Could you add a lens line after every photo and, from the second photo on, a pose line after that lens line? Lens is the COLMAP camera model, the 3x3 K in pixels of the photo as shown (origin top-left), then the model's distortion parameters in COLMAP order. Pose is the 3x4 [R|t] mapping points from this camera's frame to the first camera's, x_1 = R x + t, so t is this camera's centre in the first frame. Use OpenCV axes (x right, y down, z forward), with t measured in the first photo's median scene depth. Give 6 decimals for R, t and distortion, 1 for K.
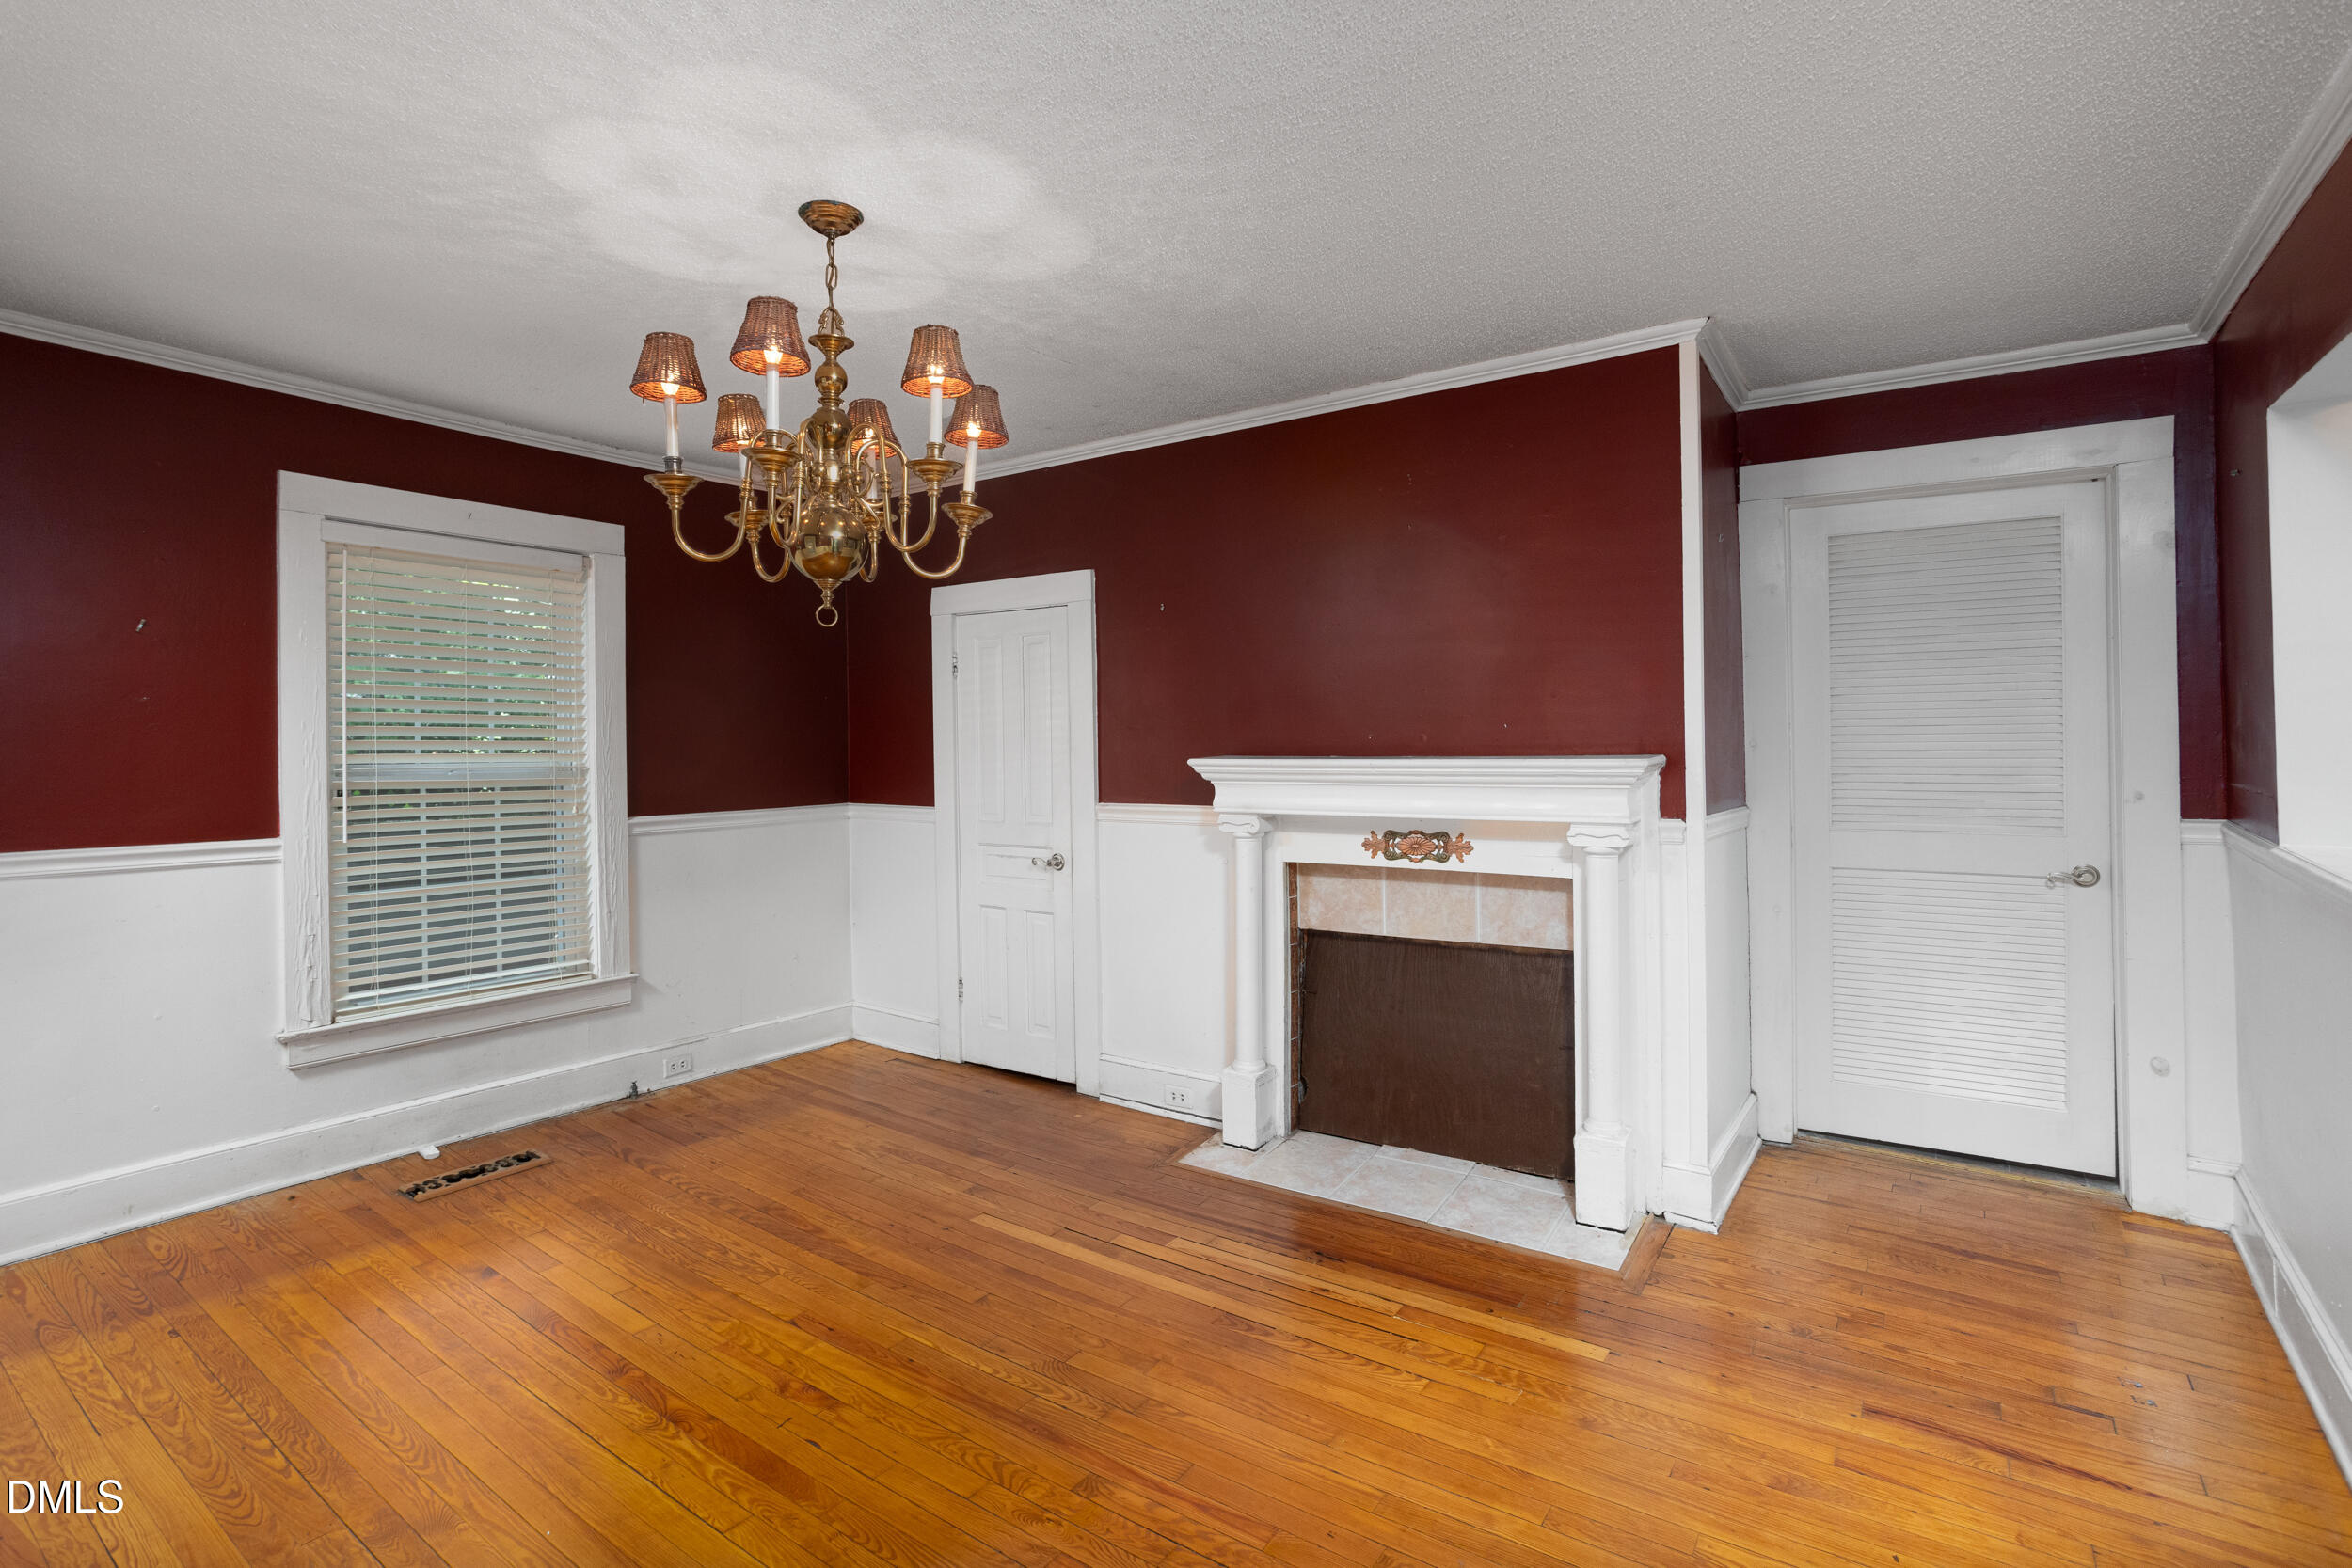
lens RADIAL K [[1192.0, 0, 1182.3], [0, 1192.0, 742.2], [0, 0, 1]] dist [-0.041881, 0.029441]
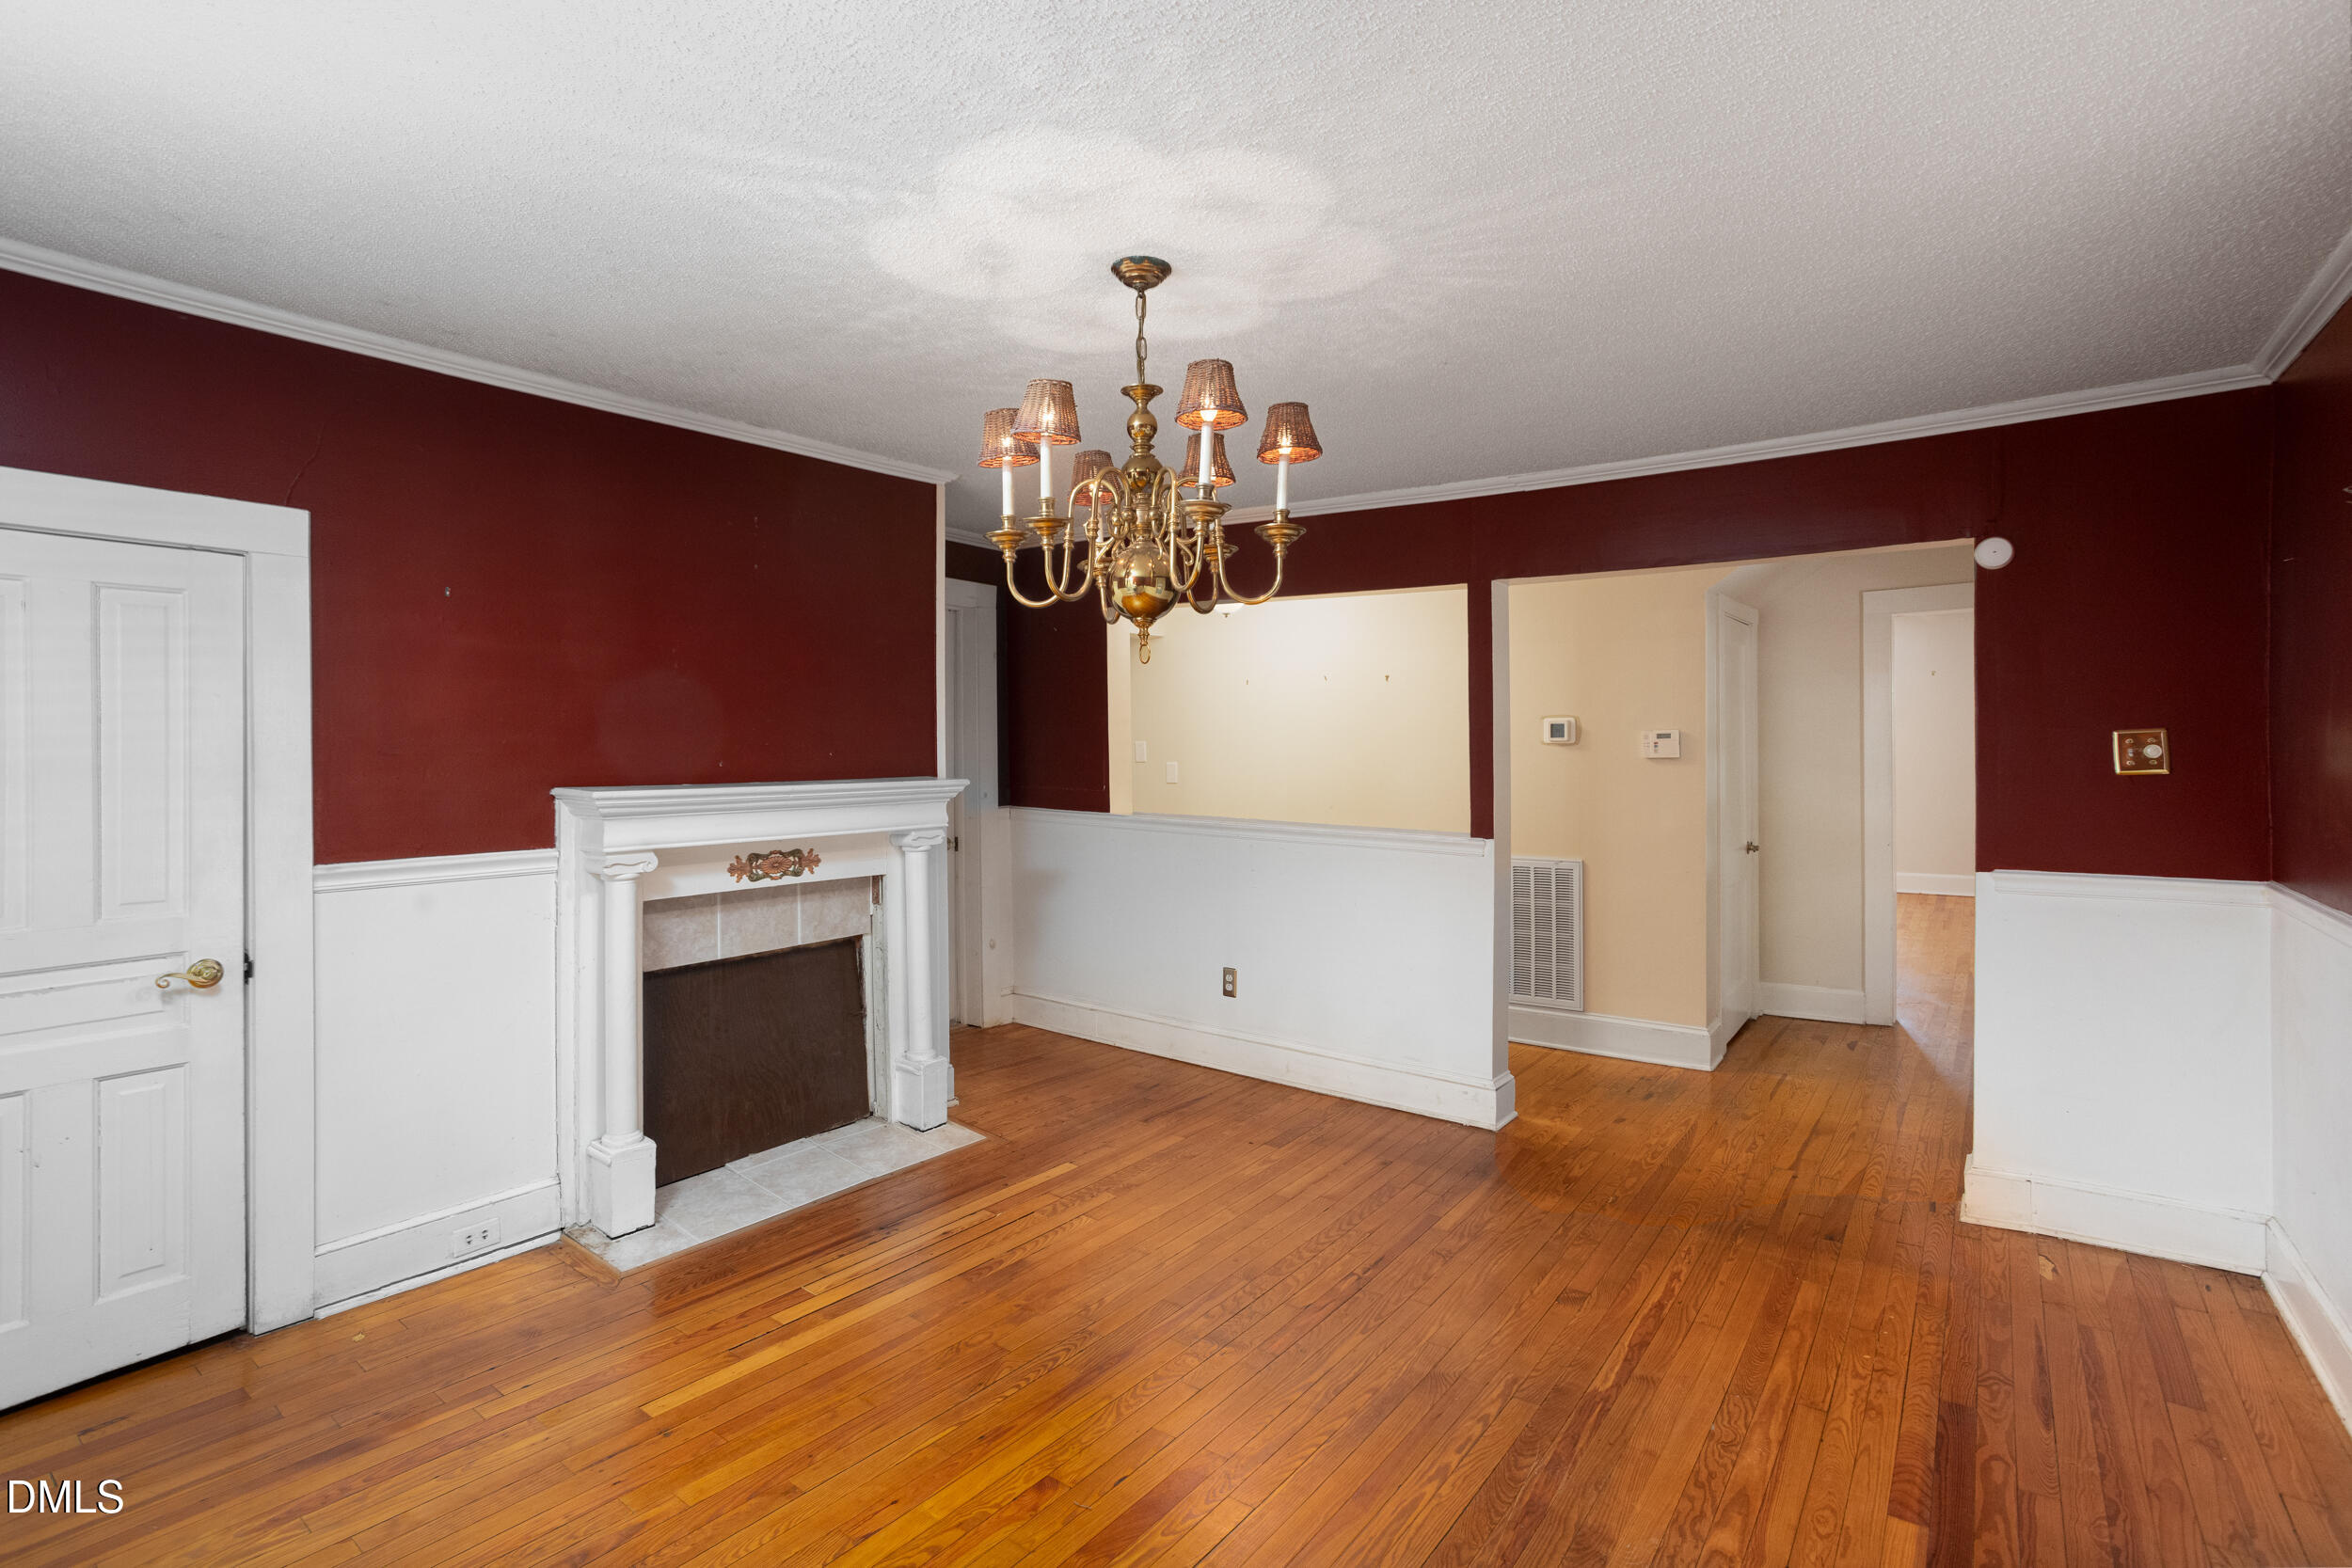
lens RADIAL K [[1192.0, 0, 1182.3], [0, 1192.0, 742.2], [0, 0, 1]] dist [-0.041881, 0.029441]
pose [[-0.016708, 0.010892, 0.999801, -0.903784], [-0.001555, 0.999939, -0.010920, -0.013373], [-0.999859, -0.001738, -0.016690, 0.659980]]
